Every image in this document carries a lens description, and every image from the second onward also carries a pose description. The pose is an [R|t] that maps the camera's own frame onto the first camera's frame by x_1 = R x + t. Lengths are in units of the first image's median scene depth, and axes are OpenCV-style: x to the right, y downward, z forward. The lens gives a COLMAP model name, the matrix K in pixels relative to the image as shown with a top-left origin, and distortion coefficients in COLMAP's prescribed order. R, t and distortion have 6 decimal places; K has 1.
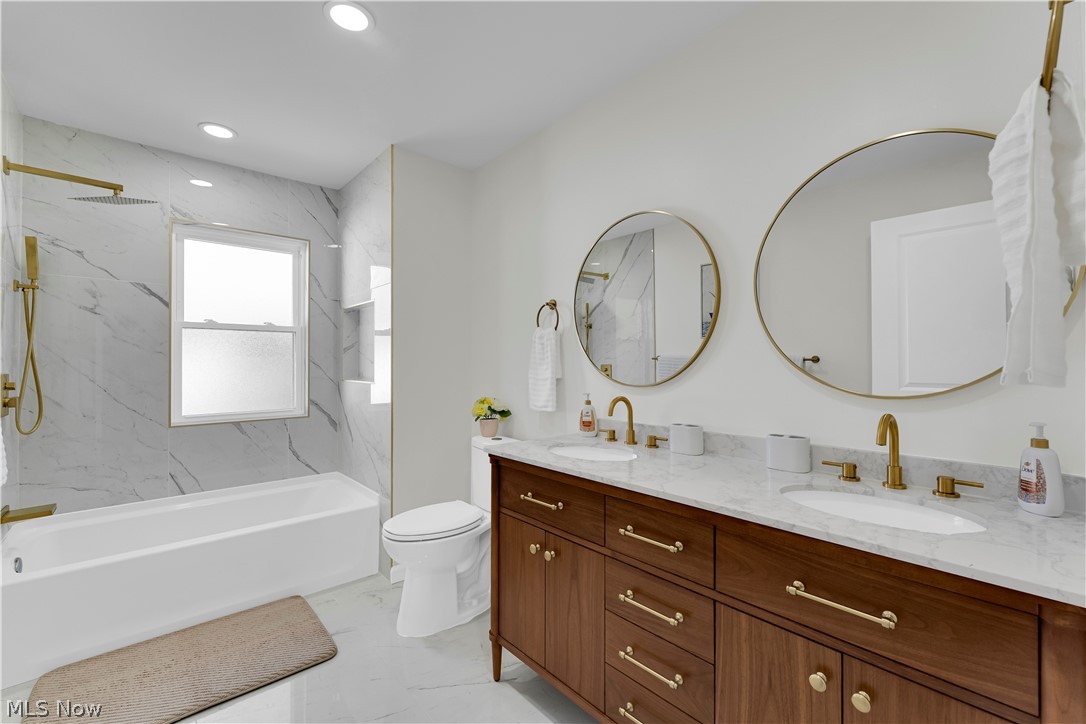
lens RADIAL K [[438.0, 0, 535.4], [0, 438.0, 361.1], [0, 0, 1]] dist [-0.001288, 0.000244]
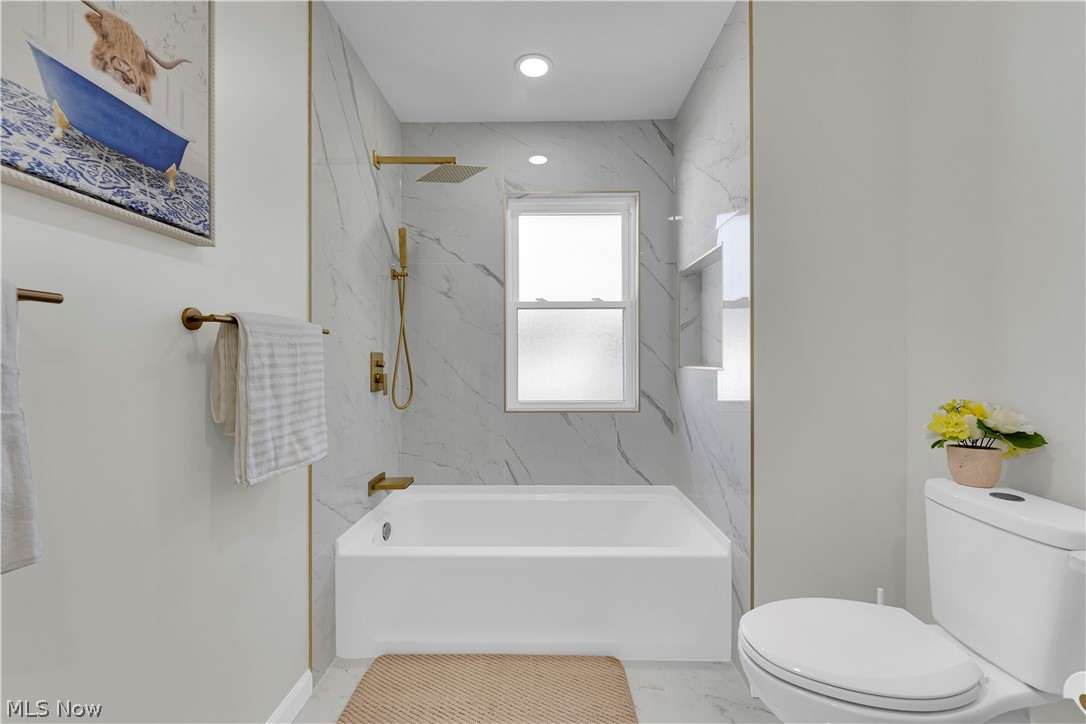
lens RADIAL K [[438.0, 0, 540.3], [0, 438.0, 361.3], [0, 0, 1]] dist [-0.001288, 0.000244]
pose [[0.732933, -0.001429, -0.680299, -0.128207], [0.006156, 0.999971, 0.004533, 0.036587], [0.680273, -0.007510, 0.732920, 0.351149]]
